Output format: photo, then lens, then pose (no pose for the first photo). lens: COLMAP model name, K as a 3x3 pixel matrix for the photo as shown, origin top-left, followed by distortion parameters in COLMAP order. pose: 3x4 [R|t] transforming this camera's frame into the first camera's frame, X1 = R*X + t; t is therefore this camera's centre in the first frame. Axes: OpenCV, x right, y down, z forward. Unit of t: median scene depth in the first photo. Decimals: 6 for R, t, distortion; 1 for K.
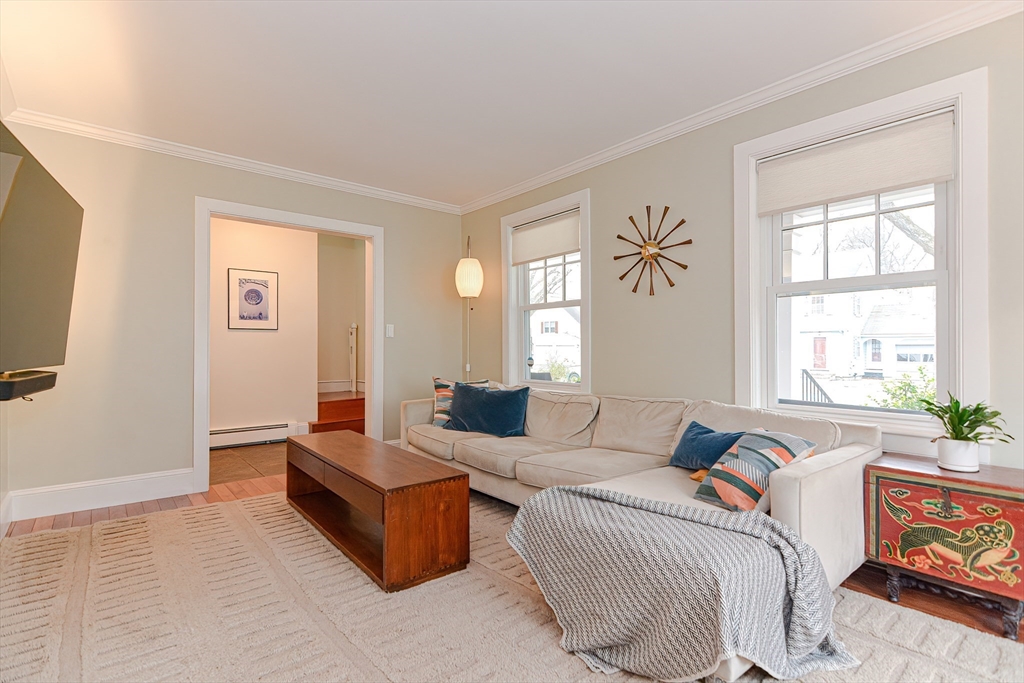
lens RADIAL K [[479.5, 0, 532.4], [0, 479.5, 344.8], [0, 0, 1]] dist [0.013036, 0.000140]
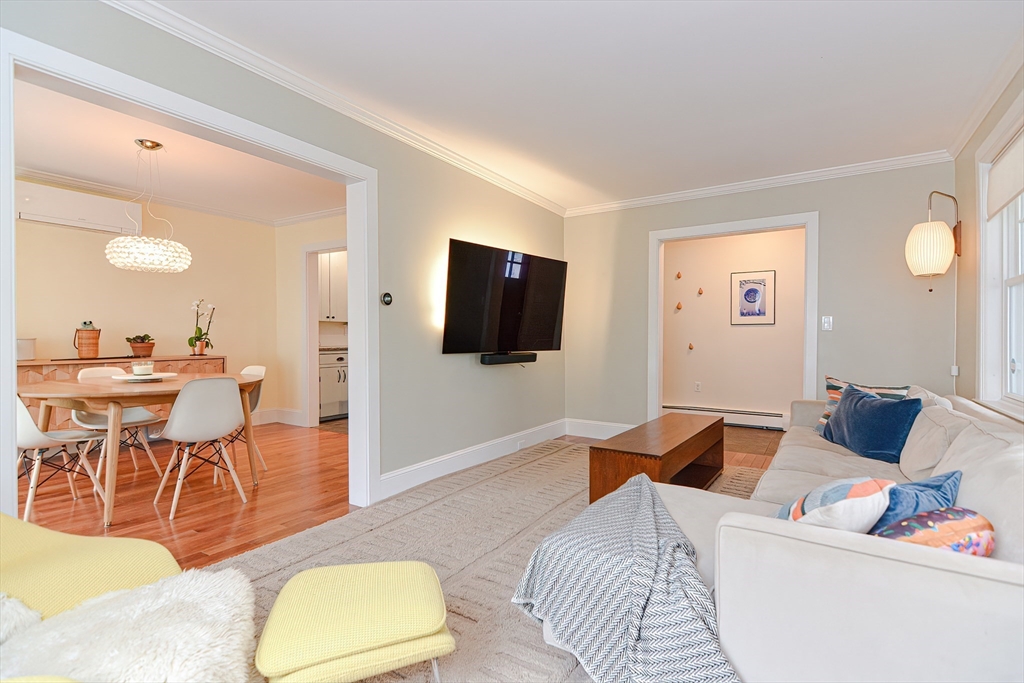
lens RADIAL K [[494.7, 0, 519.5], [0, 494.7, 344.6], [0, 0, 1]] dist [0.005542, 0.000268]
pose [[0.289273, 0.012924, -0.957159, 0.417901], [0.001889, 0.999899, 0.014072, -0.003100], [0.957245, -0.005878, 0.289220, 0.172717]]
